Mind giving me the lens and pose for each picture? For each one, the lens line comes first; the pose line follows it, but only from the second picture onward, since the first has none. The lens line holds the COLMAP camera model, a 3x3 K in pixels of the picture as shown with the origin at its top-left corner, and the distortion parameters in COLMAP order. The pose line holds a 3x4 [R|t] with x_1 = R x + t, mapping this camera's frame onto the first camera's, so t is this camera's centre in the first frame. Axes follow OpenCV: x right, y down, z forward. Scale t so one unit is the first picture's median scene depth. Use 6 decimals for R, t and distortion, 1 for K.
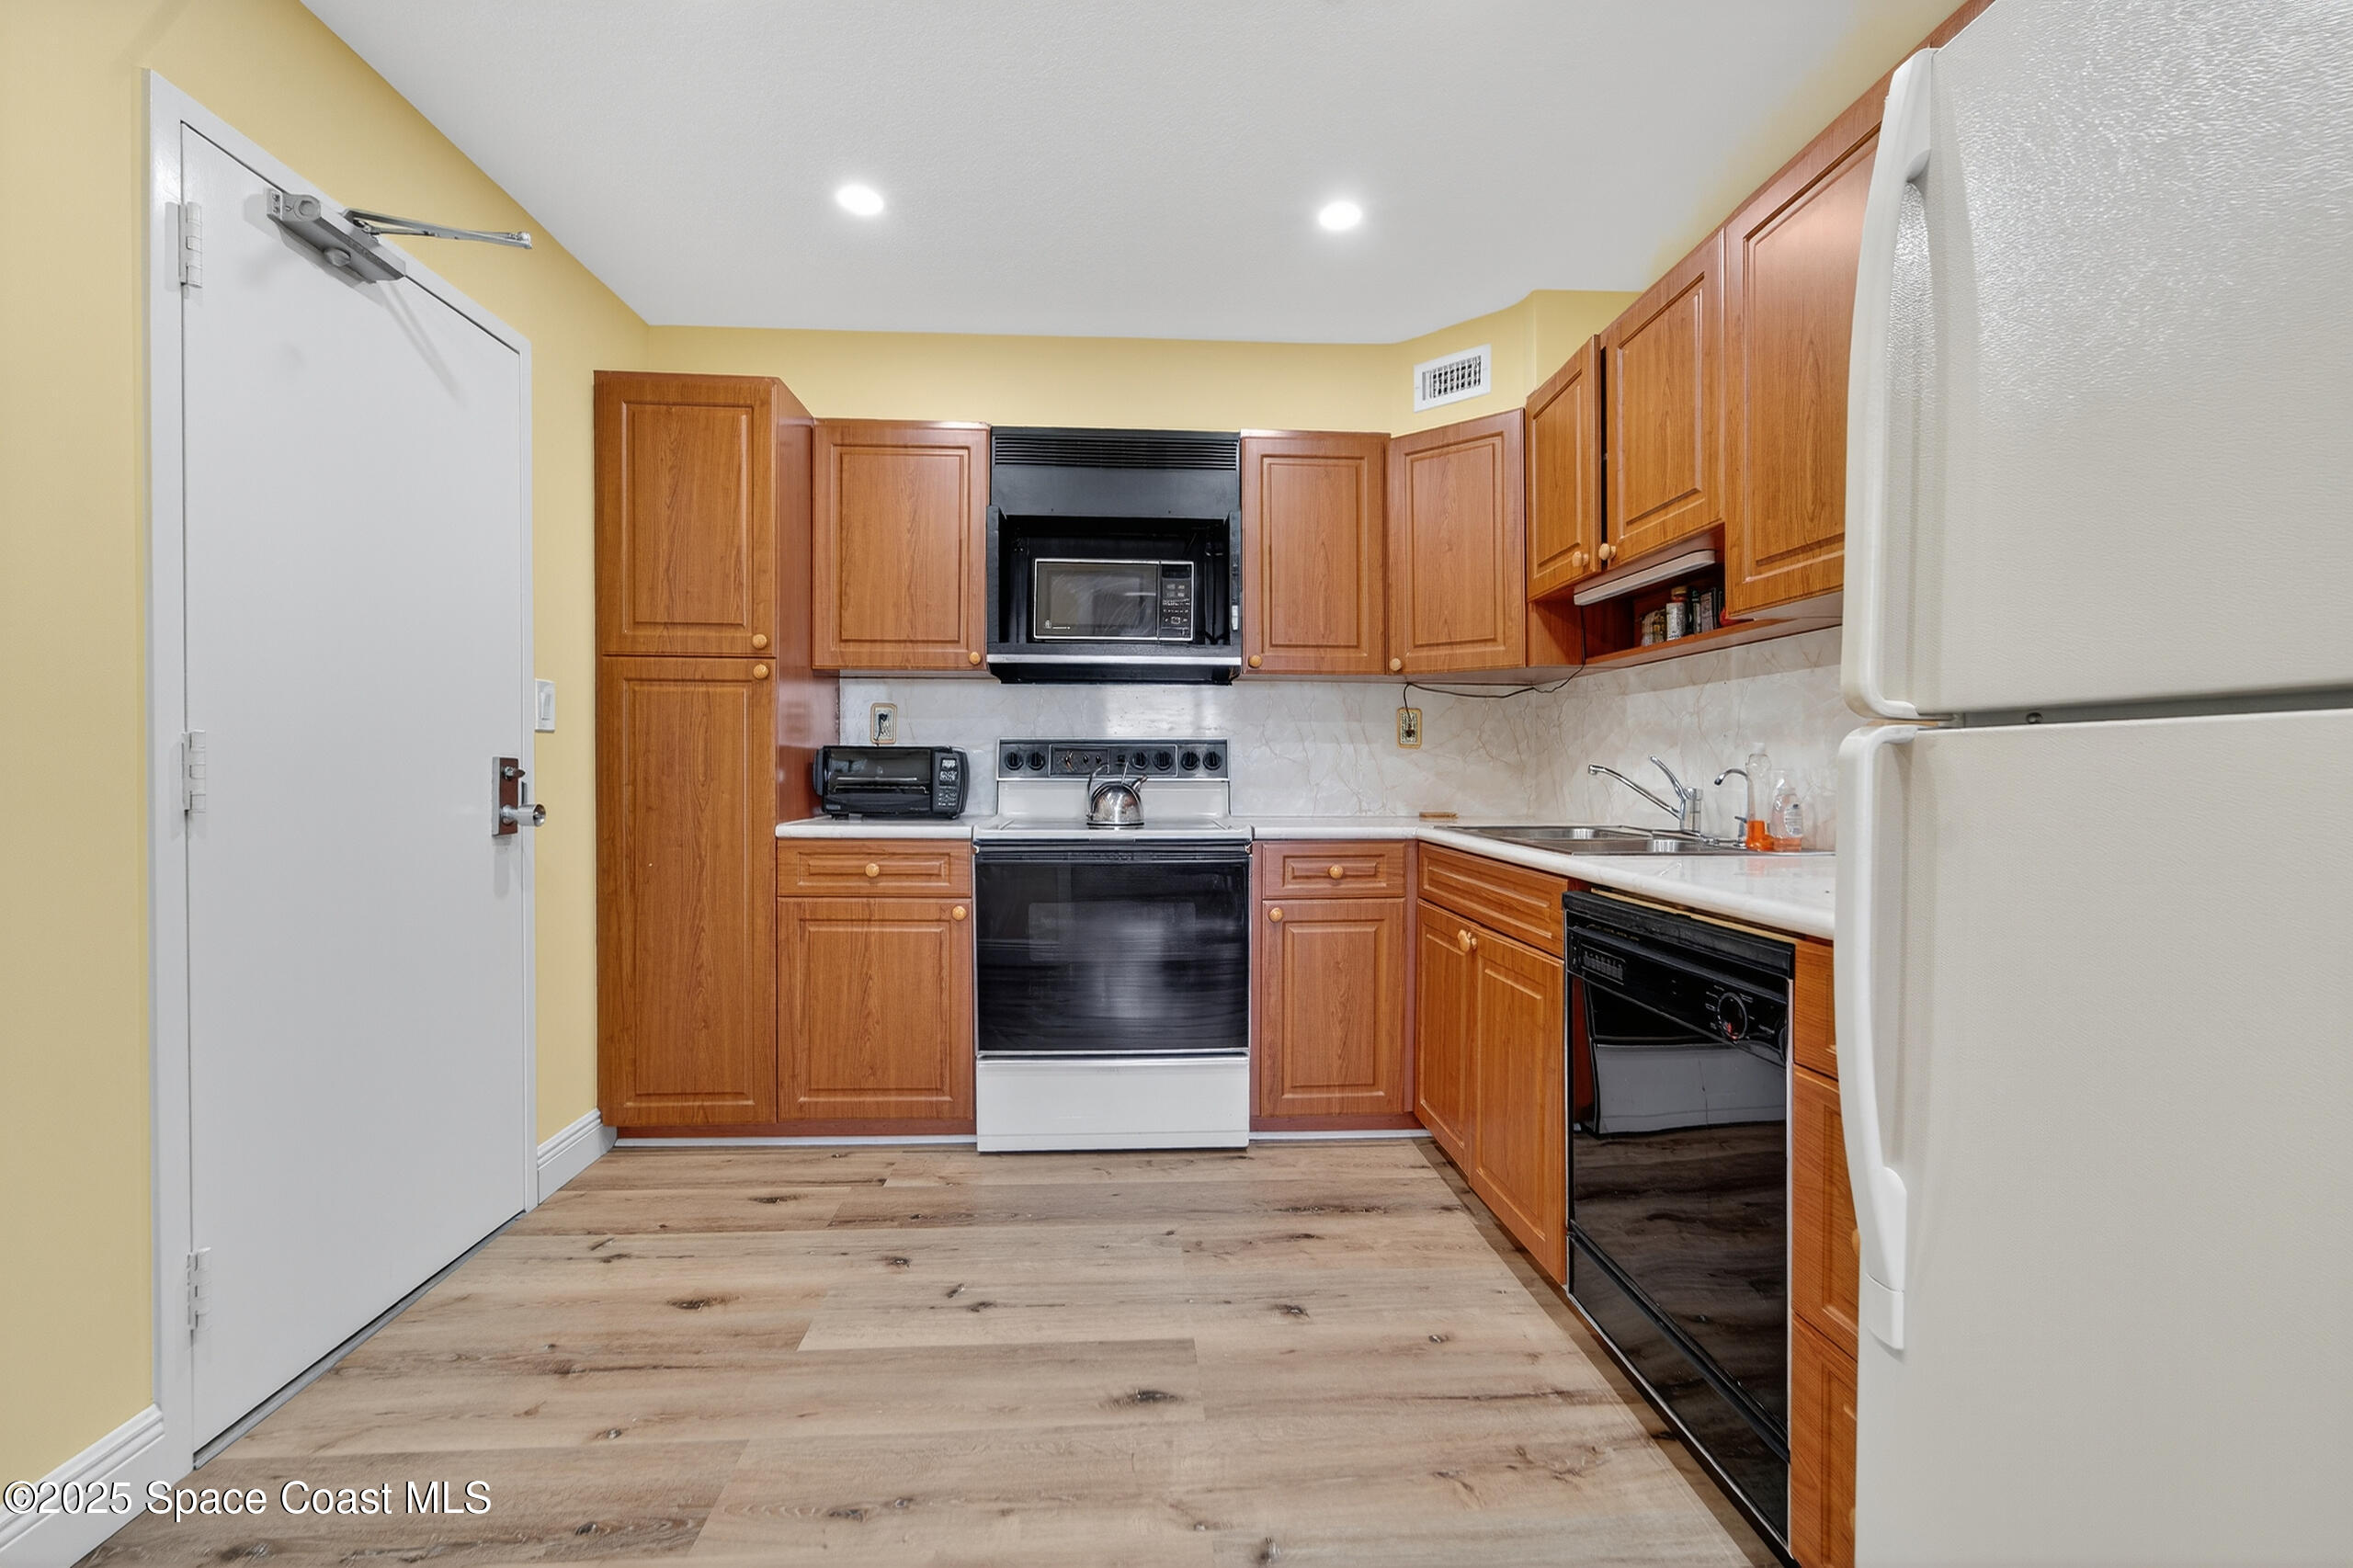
lens RADIAL K [[985.4, 0, 1181.8], [0, 985.4, 748.6], [0, 0, 1]] dist [0.001406, 0.000934]
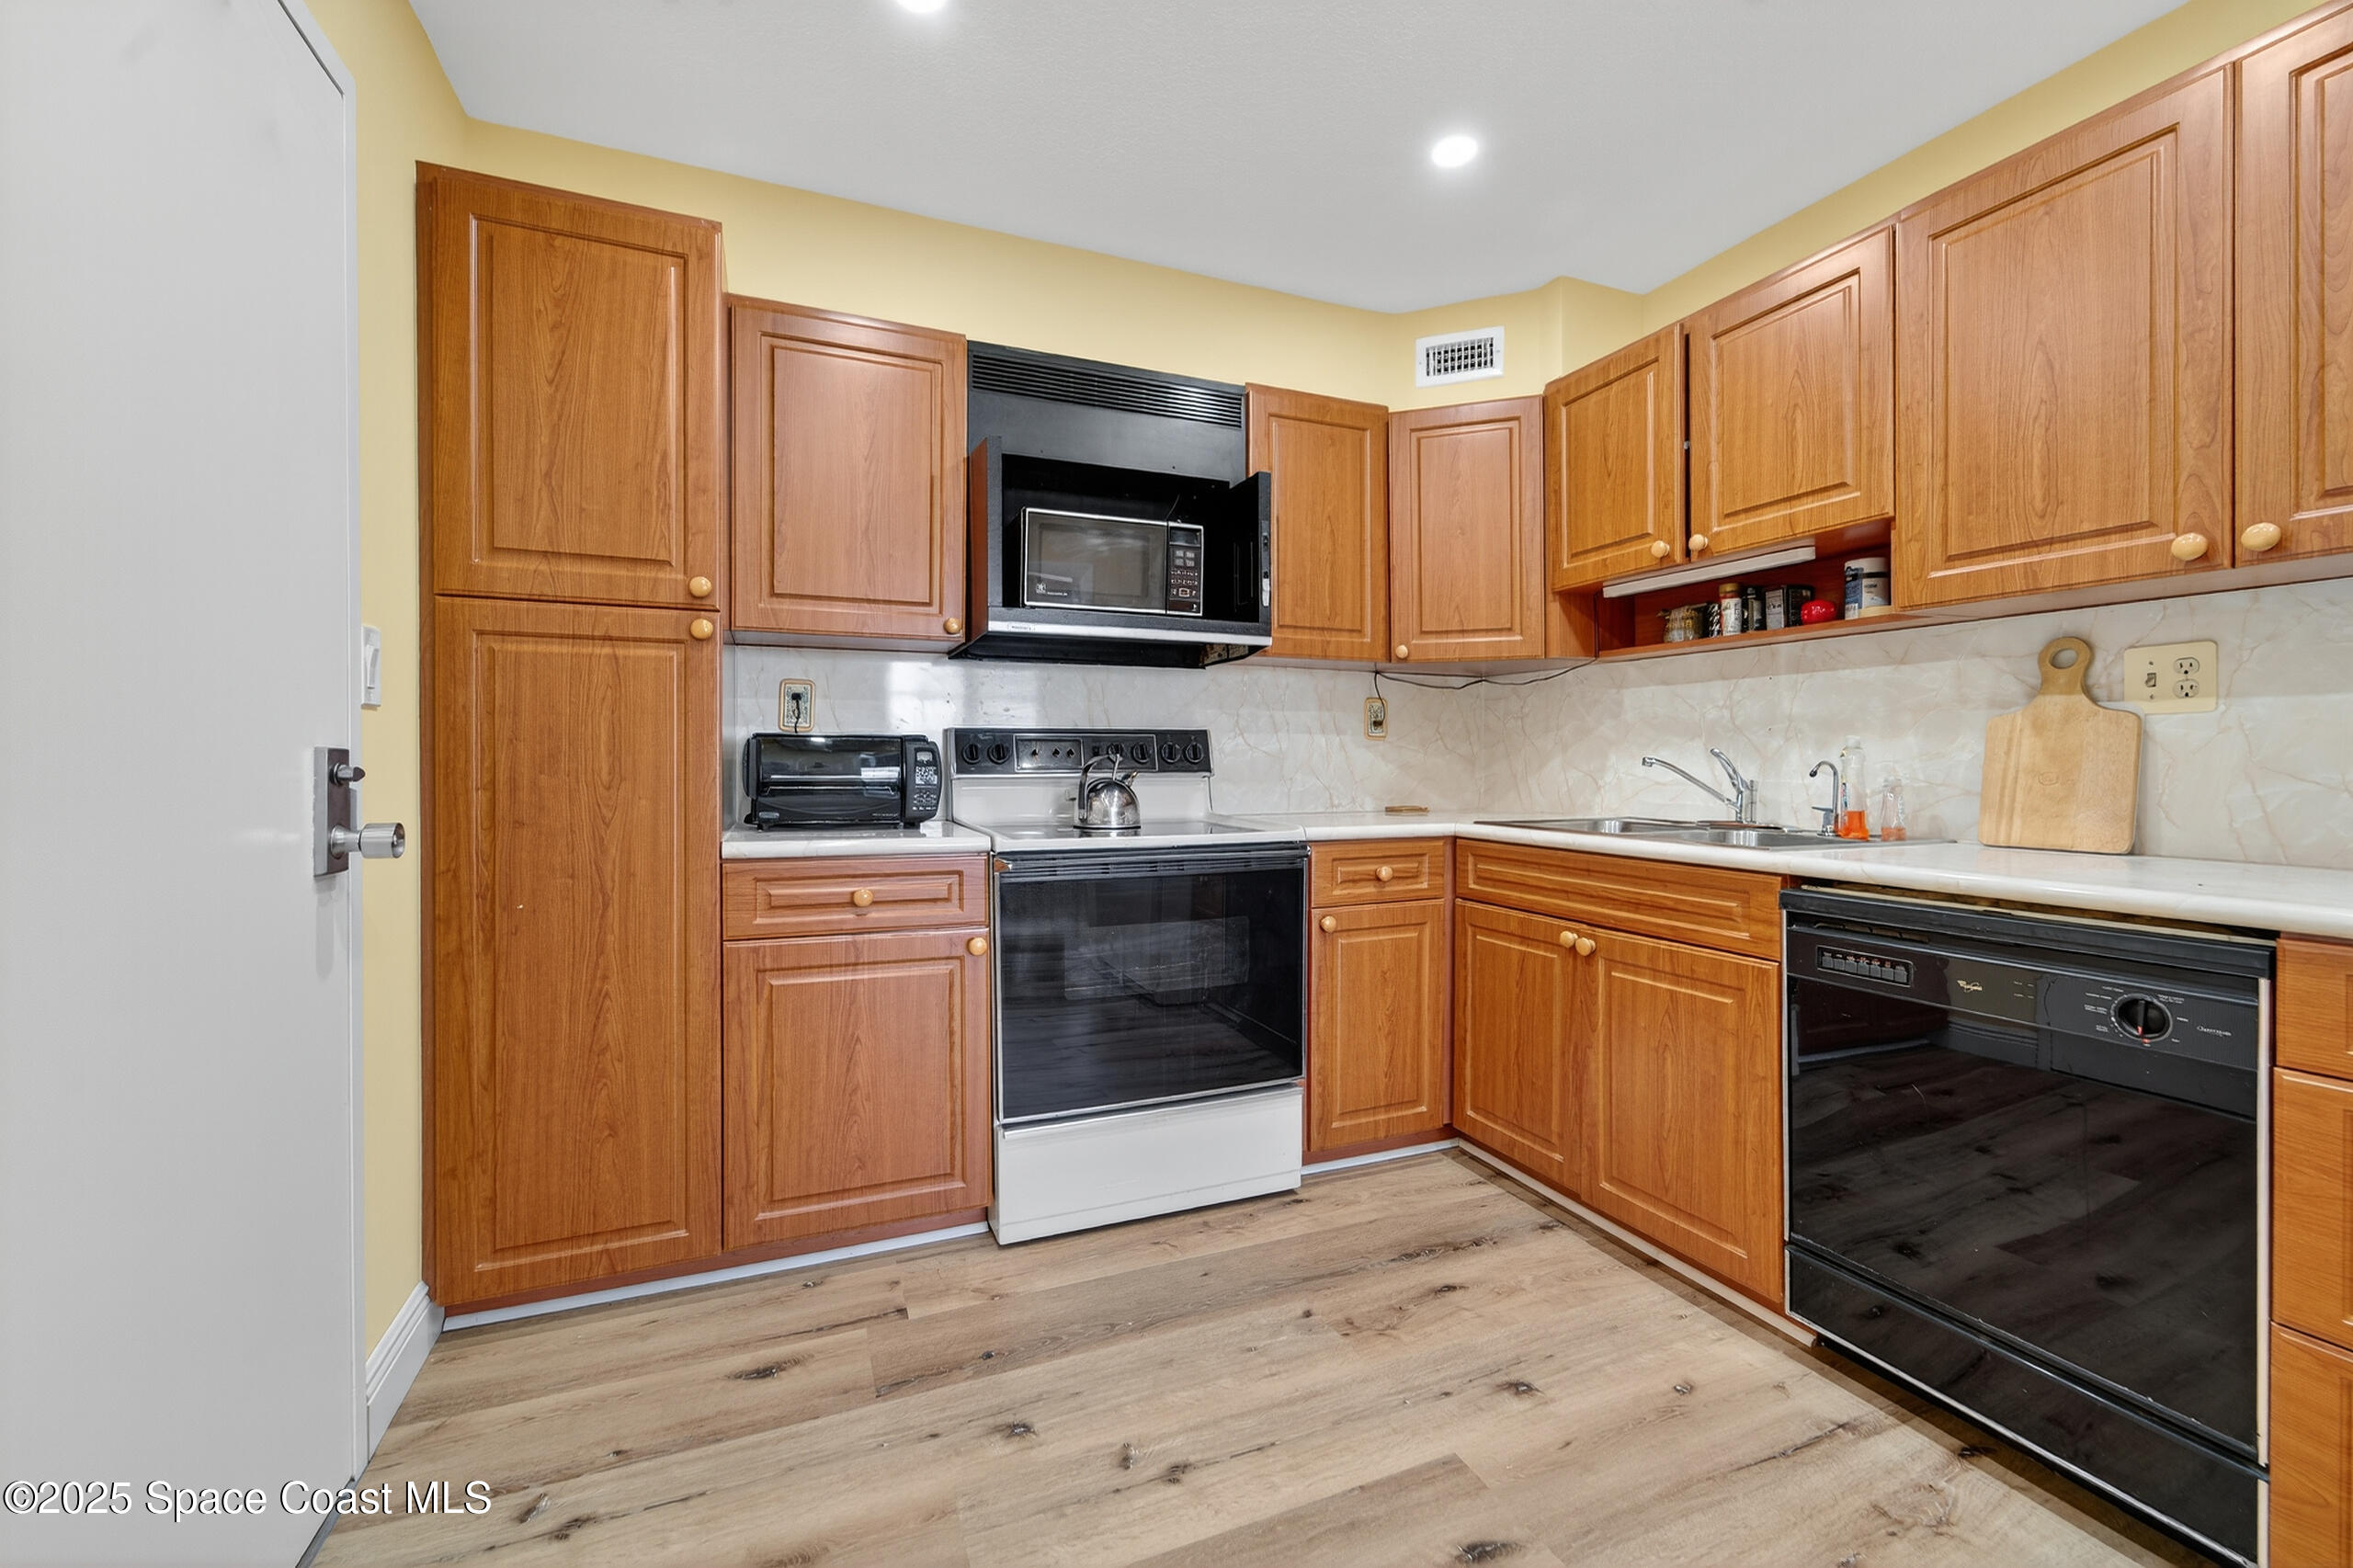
lens RADIAL K [[965.7, 0, 1177.2], [0, 965.7, 742.1], [0, 0, 1]] dist [0.002821, 0.000038]
pose [[0.941859, 0.003339, 0.335993, -0.336119], [-0.003647, 0.999993, 0.000288, 0.002613], [-0.335990, -0.001496, 0.941864, 0.221532]]
